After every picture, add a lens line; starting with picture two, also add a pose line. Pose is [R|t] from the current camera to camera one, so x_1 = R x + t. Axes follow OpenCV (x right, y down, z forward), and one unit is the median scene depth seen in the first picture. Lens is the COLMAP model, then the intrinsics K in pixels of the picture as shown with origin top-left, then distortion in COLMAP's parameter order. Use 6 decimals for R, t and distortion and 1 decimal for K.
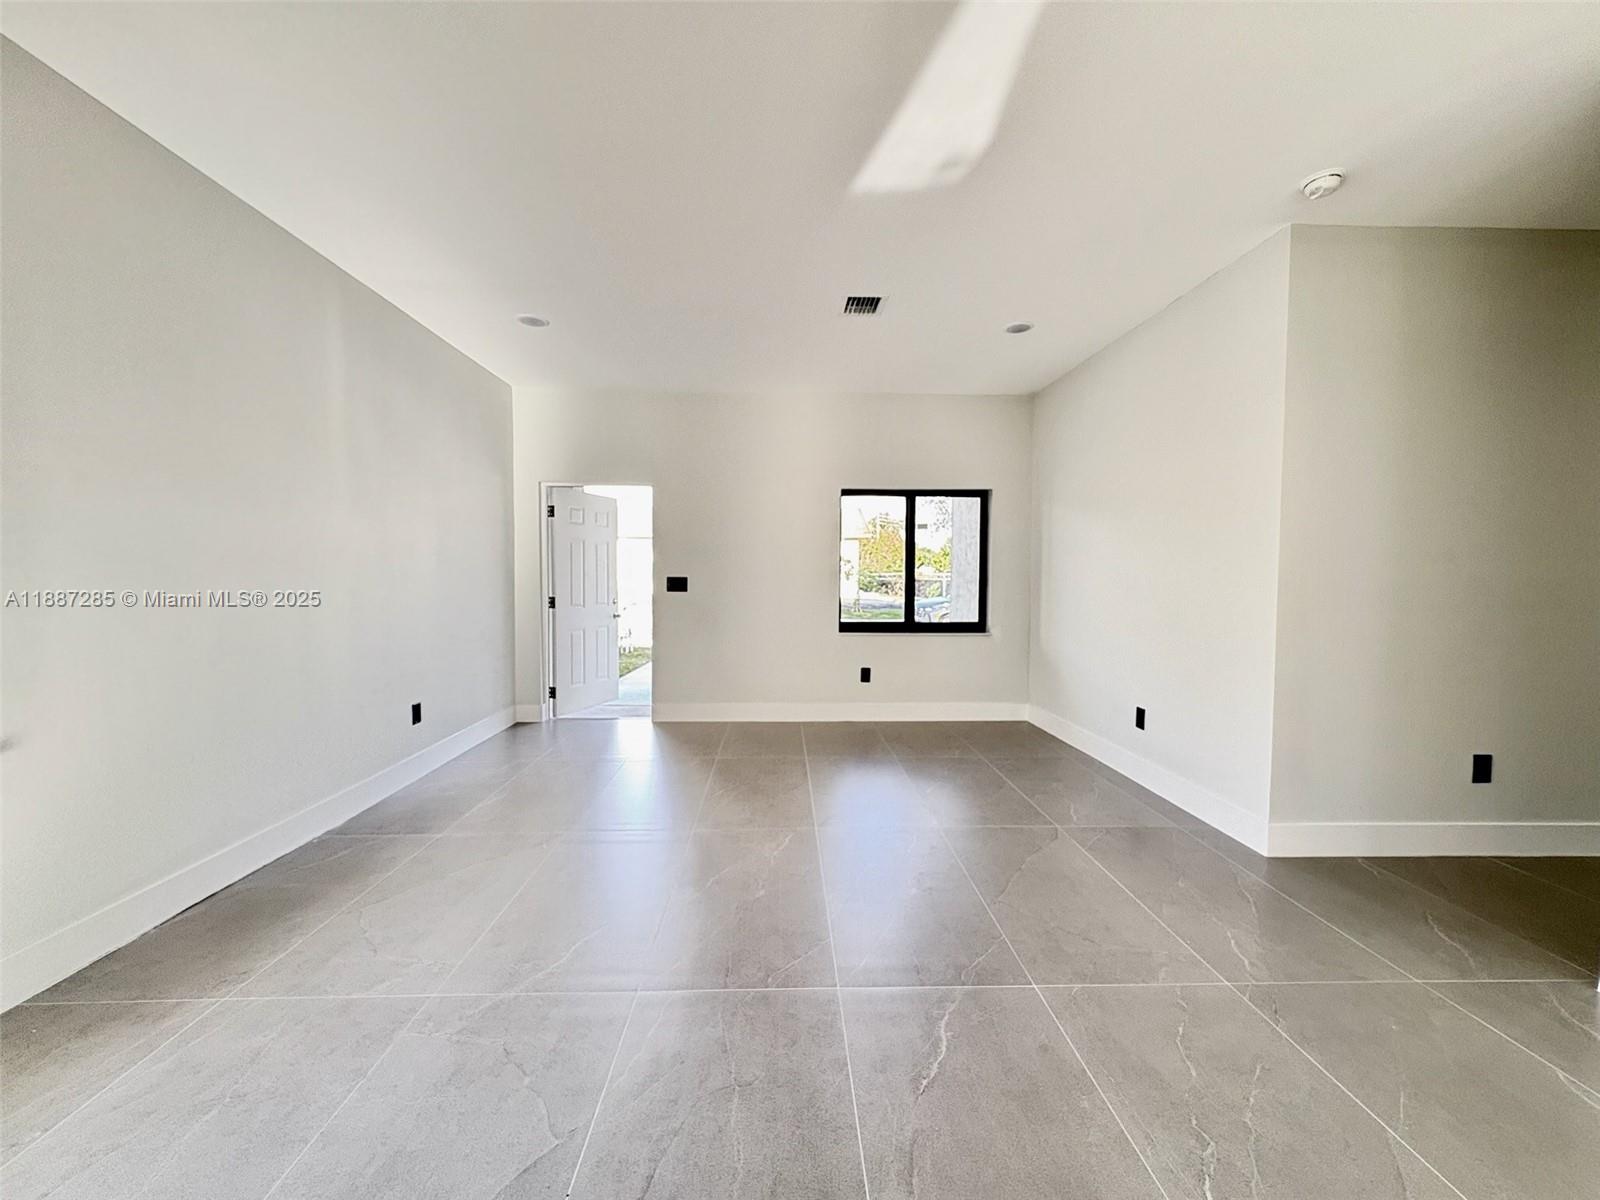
lens RADIAL K [[635.0, 0, 806.6], [0, 635.0, 603.8], [0, 0, 1]] dist [0.000698, -0.000223]
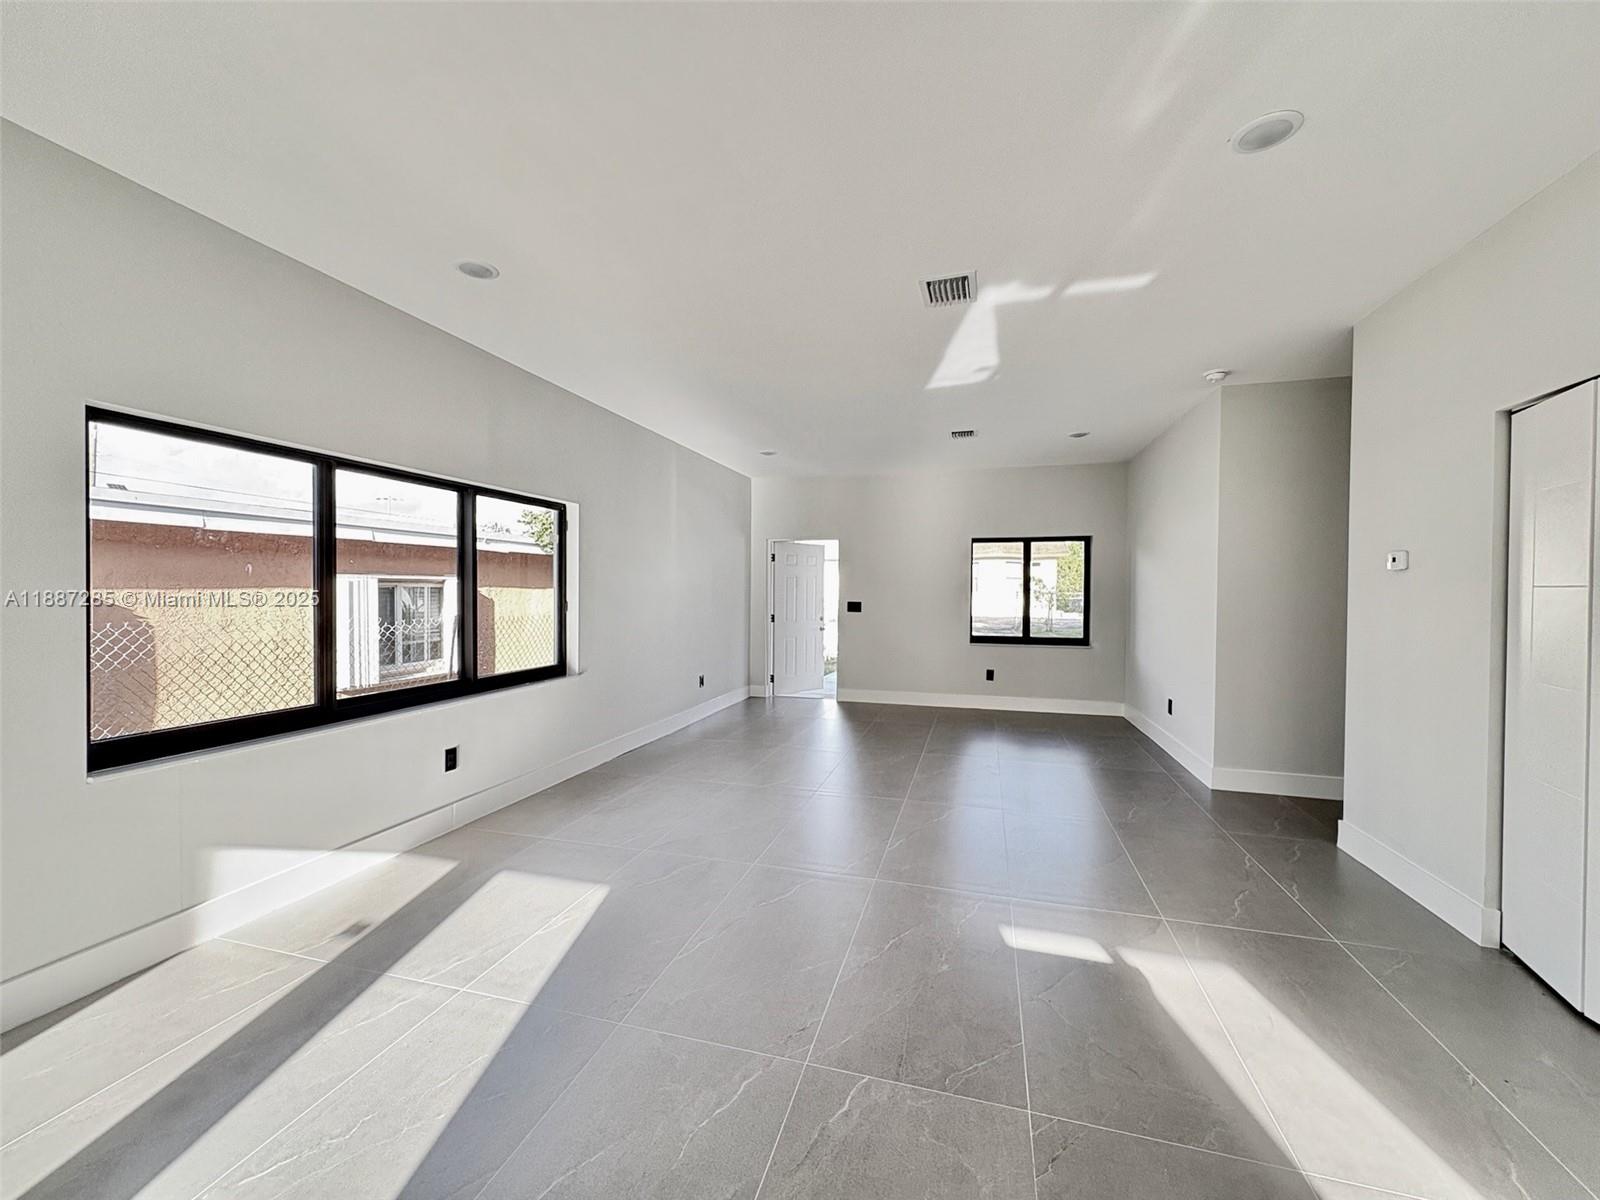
lens RADIAL K [[635.0, 0, 788.5], [0, 635.0, 602.2], [0, 0, 1]] dist [0.000698, -0.000223]
pose [[0.942745, 0.005465, -0.333469, 0.137611], [-0.015690, 0.999485, -0.027977, 0.001734], [0.333145, 0.031608, 0.942346, -0.415051]]
